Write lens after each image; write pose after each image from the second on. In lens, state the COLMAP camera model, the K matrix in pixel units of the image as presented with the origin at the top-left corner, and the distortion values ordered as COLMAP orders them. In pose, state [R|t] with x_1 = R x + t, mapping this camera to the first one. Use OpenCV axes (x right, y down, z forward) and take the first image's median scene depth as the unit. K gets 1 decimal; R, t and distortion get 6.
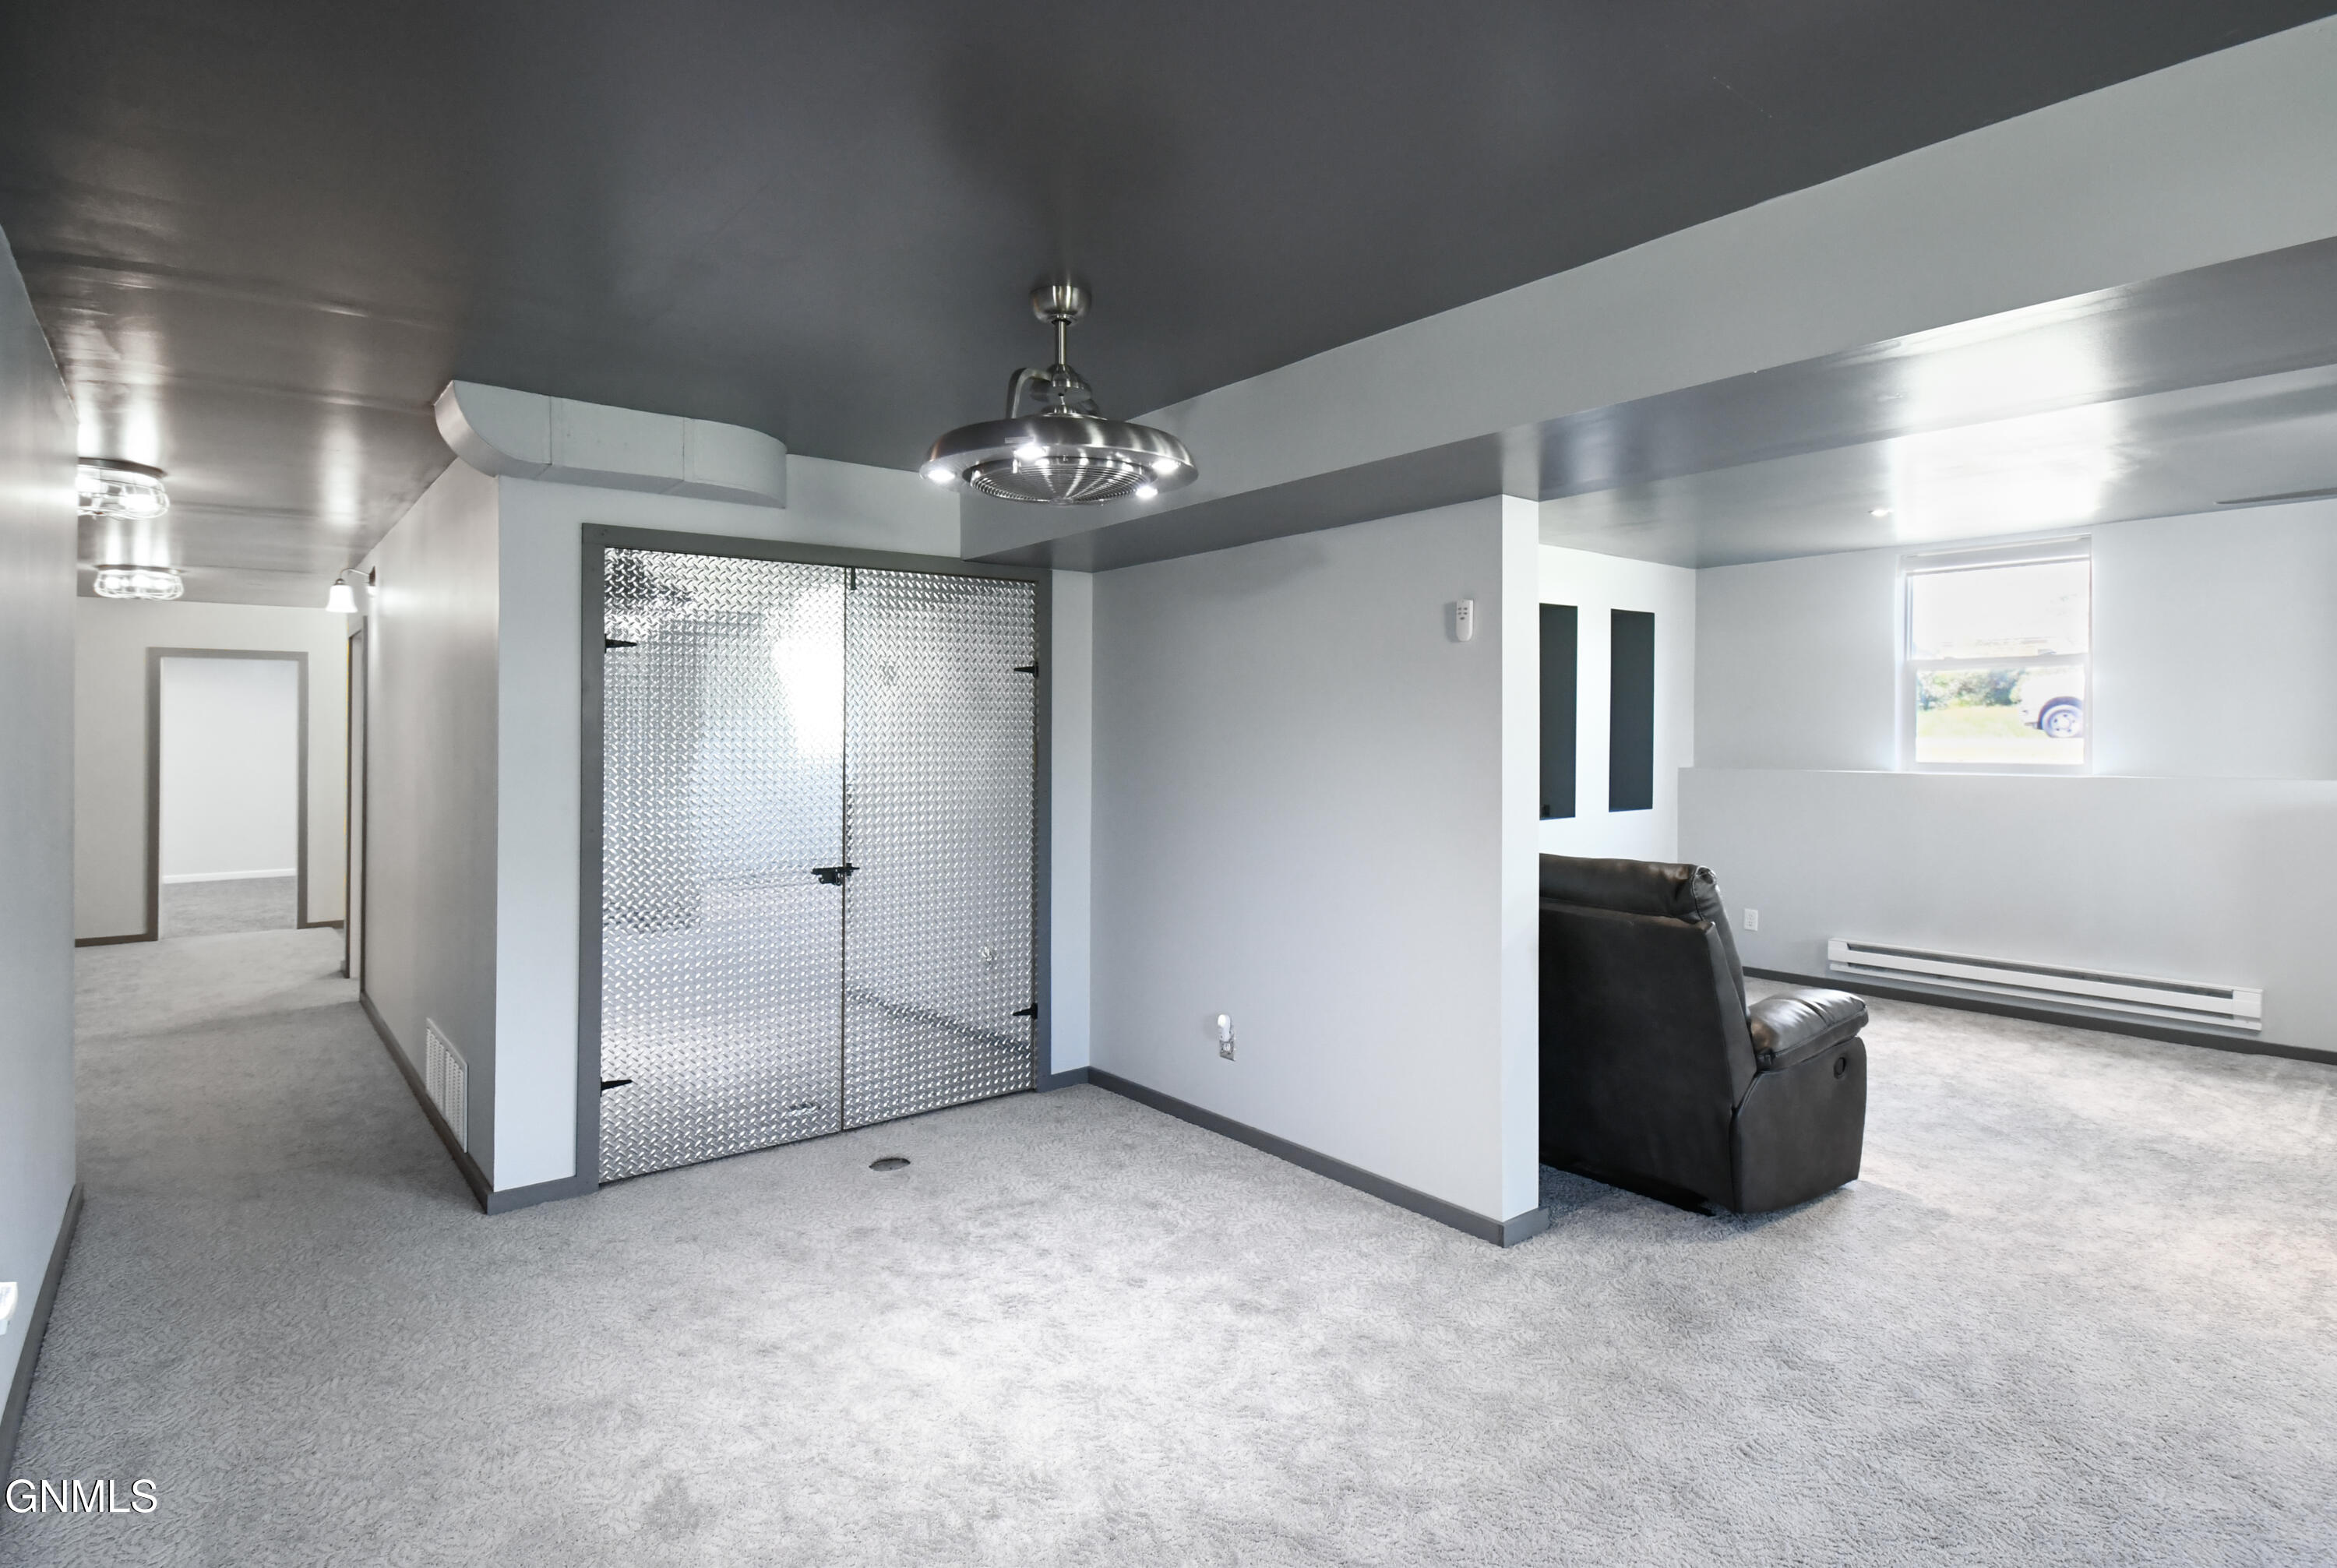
lens RADIAL K [[1231.2, 0, 1165.6], [0, 1231.2, 728.4], [0, 0, 1]] dist [0.001230, -0.012014]
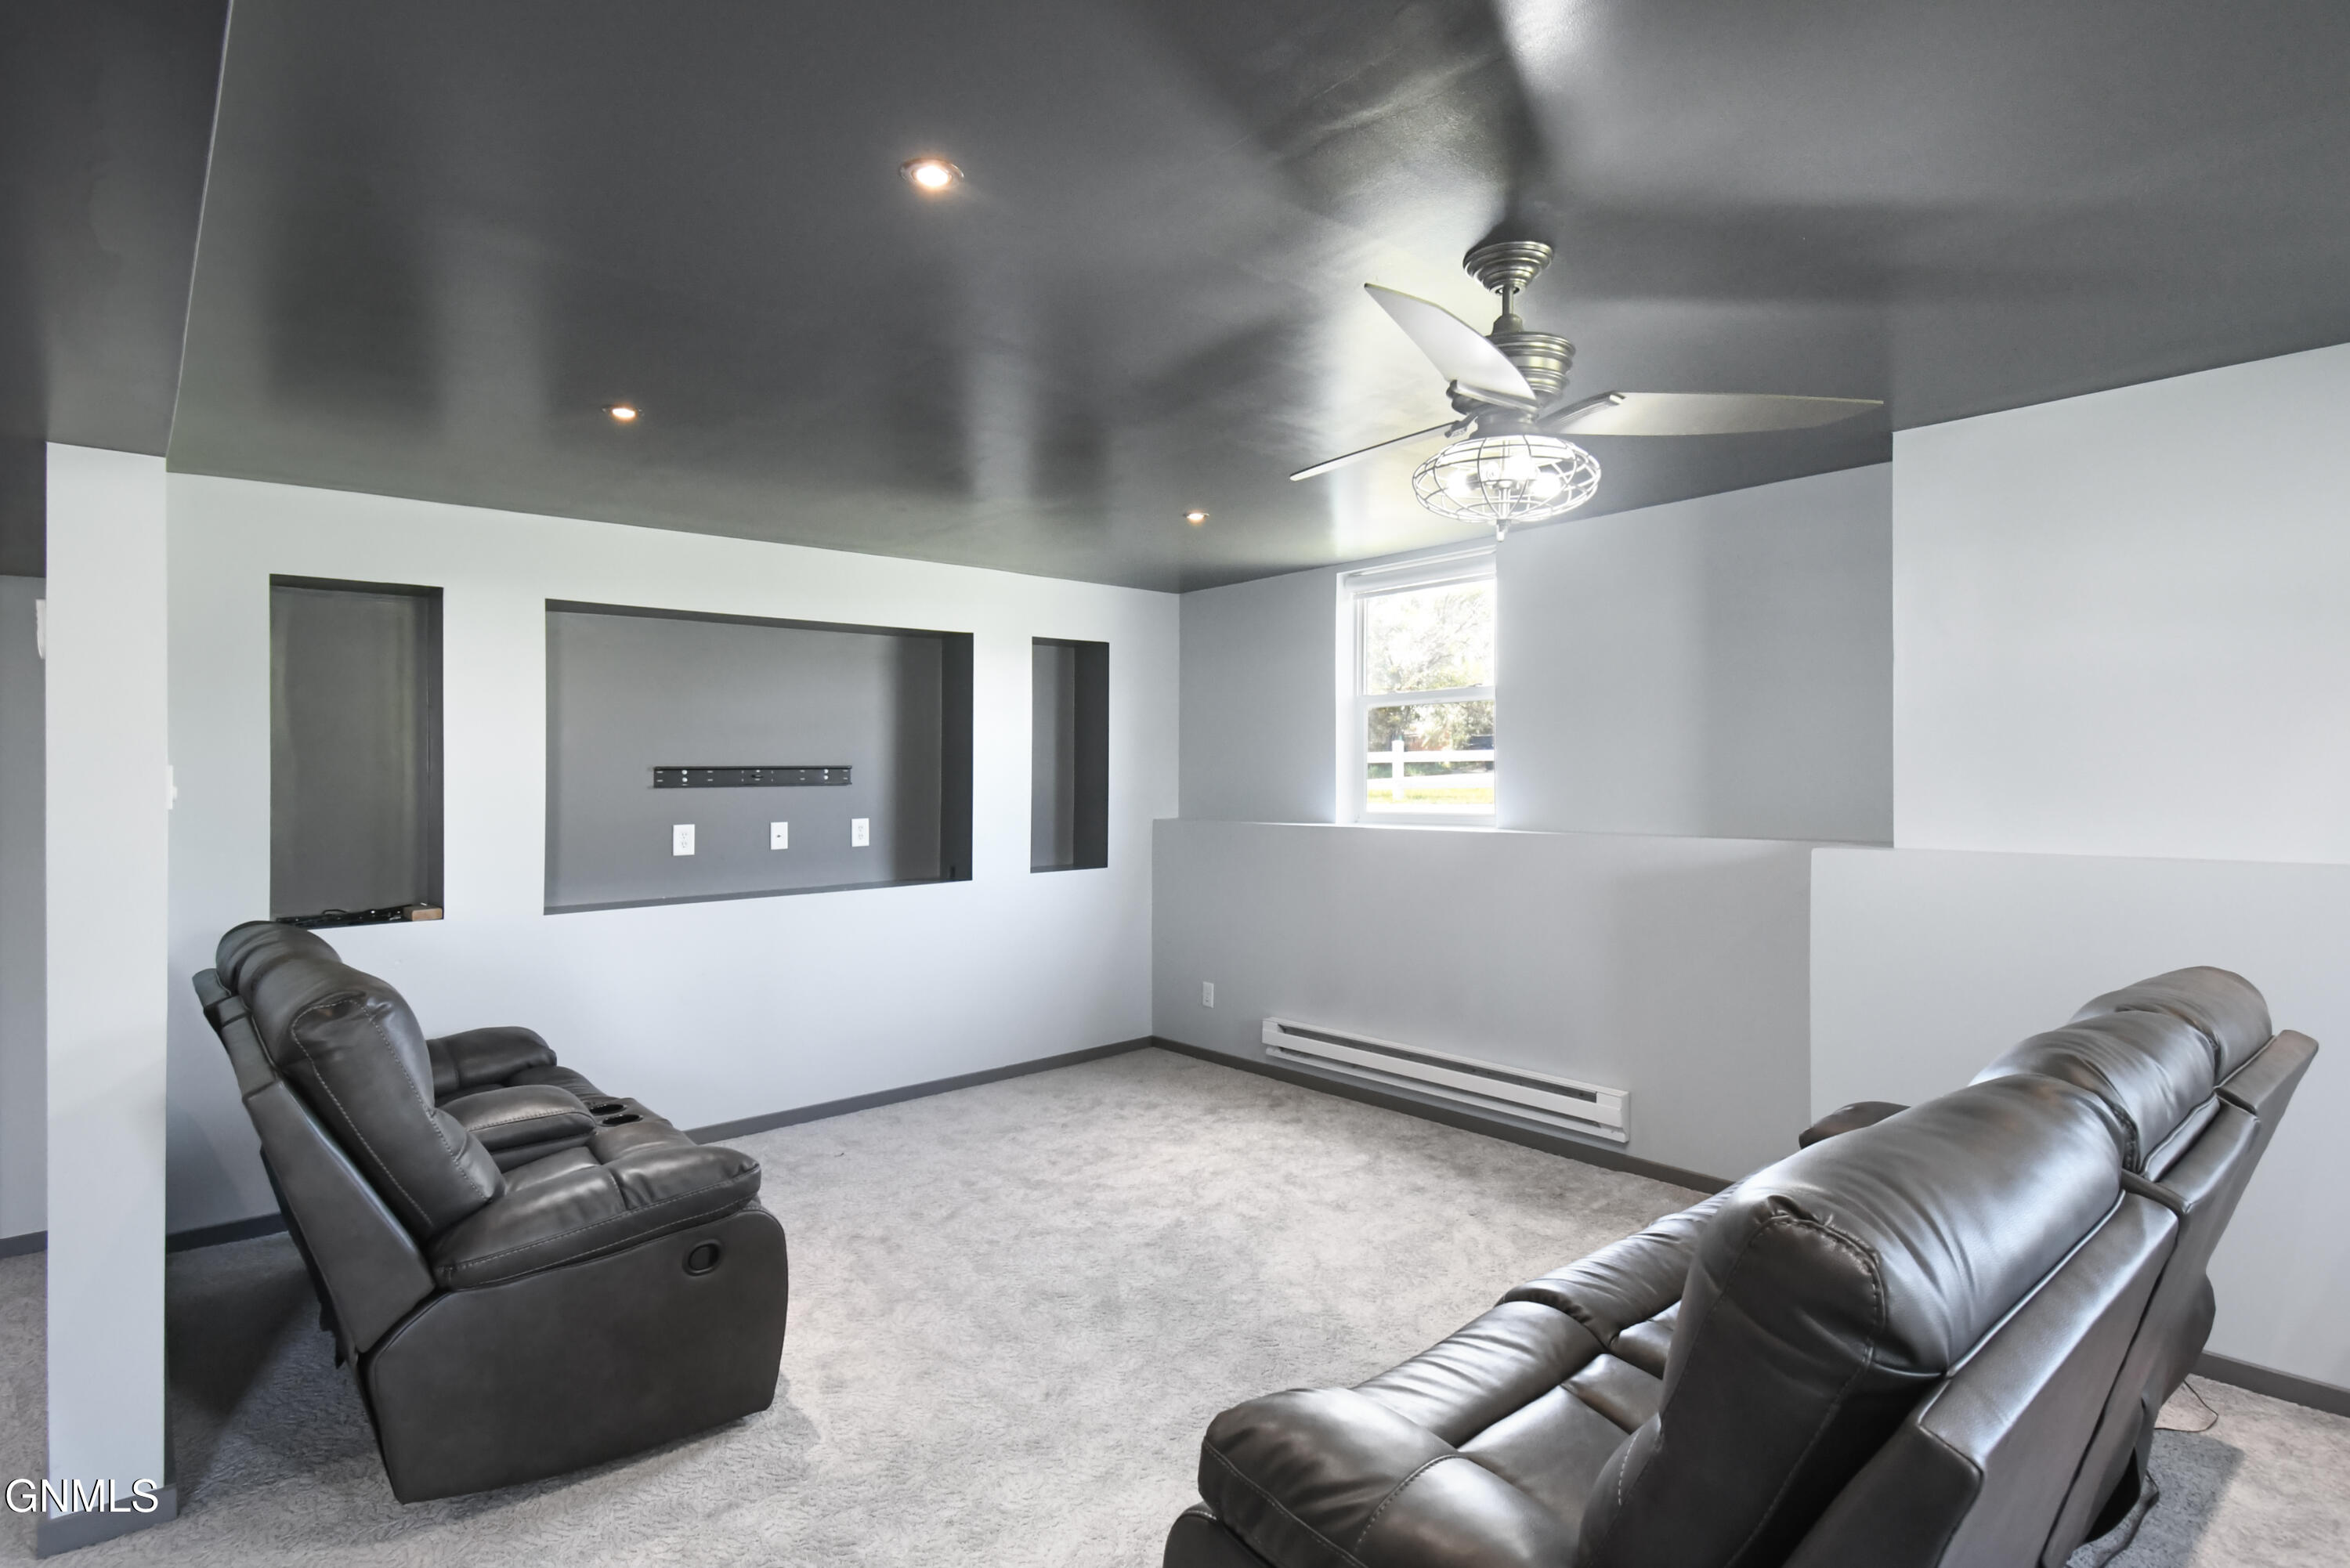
lens RADIAL K [[1201.3, 0, 1175.0], [0, 1201.3, 784.0], [0, 0, 1]] dist [-0.000487, -0.000672]
pose [[0.998410, -0.002788, 0.056300, 0.434835], [0.002233, 0.999948, 0.009922, -0.002309], [-0.056324, -0.009780, 0.998365, 0.166159]]
